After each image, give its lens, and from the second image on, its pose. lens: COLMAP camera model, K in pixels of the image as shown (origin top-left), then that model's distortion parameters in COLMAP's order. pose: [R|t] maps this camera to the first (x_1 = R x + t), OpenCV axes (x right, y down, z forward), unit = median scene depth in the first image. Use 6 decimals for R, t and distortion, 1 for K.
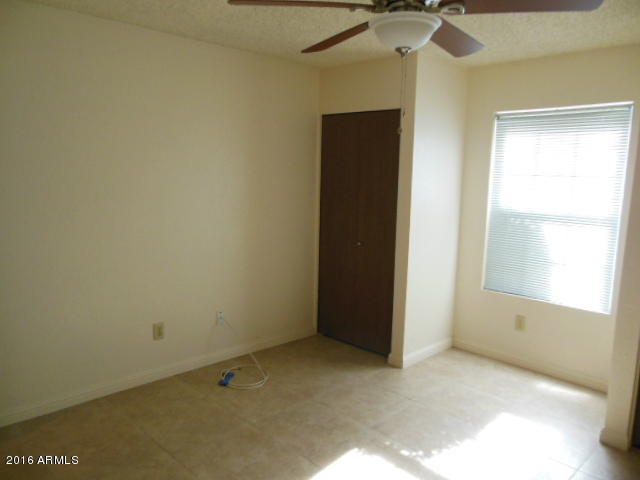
lens RADIAL K [[493.5, 0, 319.1], [0, 493.5, 241.7], [0, 0, 1]] dist [-0.023528, 0.034652]
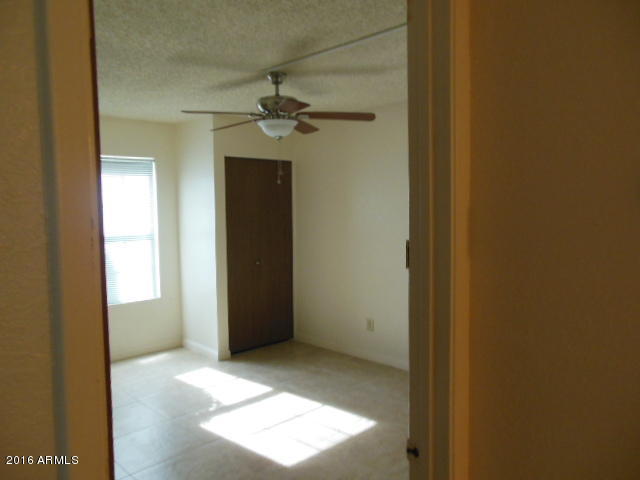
lens RADIAL K [[493.5, 0, 319.3], [0, 493.5, 239.4], [0, 0, 1]] dist [-0.023528, 0.034652]
pose [[-0.040809, -0.074054, 0.996419, -0.953277], [0.171953, 0.981850, 0.080013, -0.065999], [-0.984259, 0.174603, -0.027335, 0.566709]]
